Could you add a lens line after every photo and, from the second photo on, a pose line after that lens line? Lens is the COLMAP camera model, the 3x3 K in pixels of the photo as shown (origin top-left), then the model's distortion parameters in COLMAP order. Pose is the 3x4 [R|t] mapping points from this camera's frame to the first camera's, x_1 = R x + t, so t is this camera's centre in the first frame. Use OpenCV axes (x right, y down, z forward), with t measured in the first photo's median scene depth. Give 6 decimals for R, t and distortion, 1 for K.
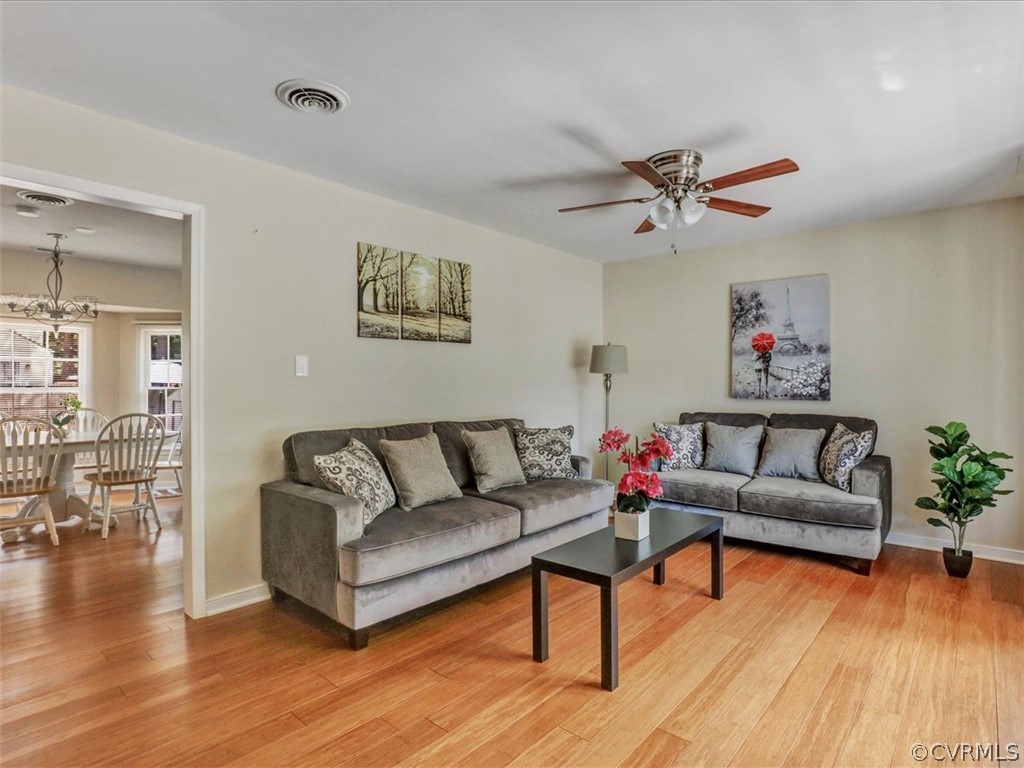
lens RADIAL K [[539.5, 0, 518.2], [0, 539.5, 381.6], [0, 0, 1]] dist [-0.024878, 0.000503]
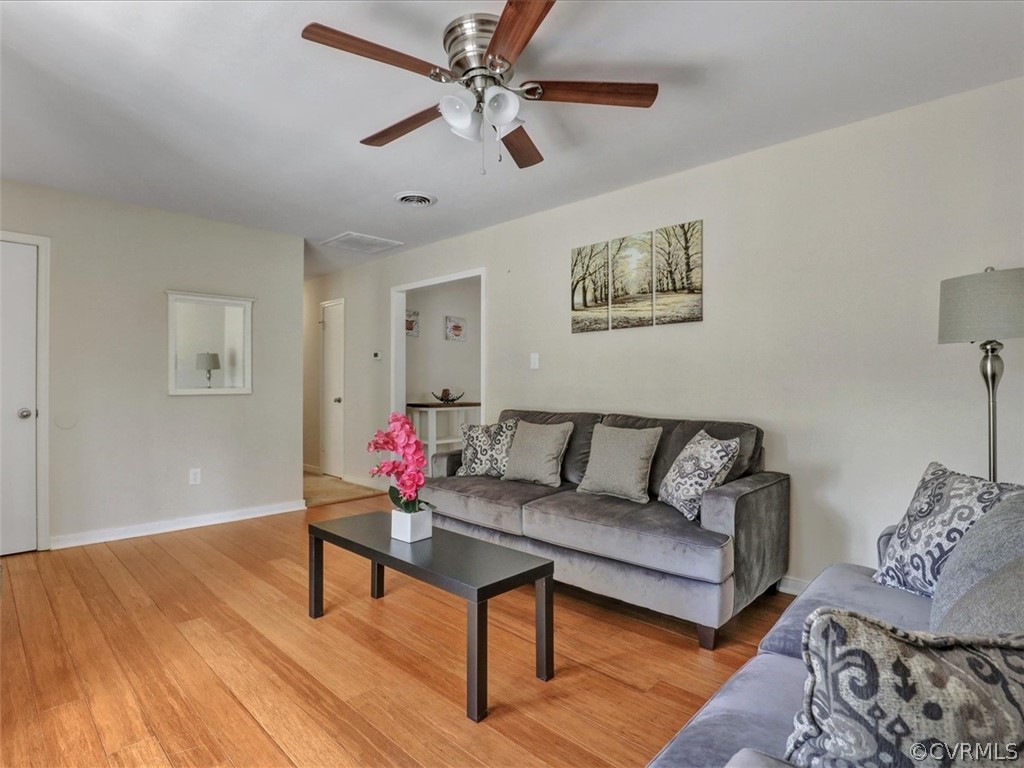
lens RADIAL K [[539.5, 0, 518.2], [0, 539.5, 381.6], [0, 0, 1]] dist [-0.024878, 0.000503]
pose [[-0.044631, 0.007449, -0.998976, 0.801195], [0.011408, 0.999911, 0.006946, 0.010083], [0.998938, -0.011087, -0.044712, 0.880708]]
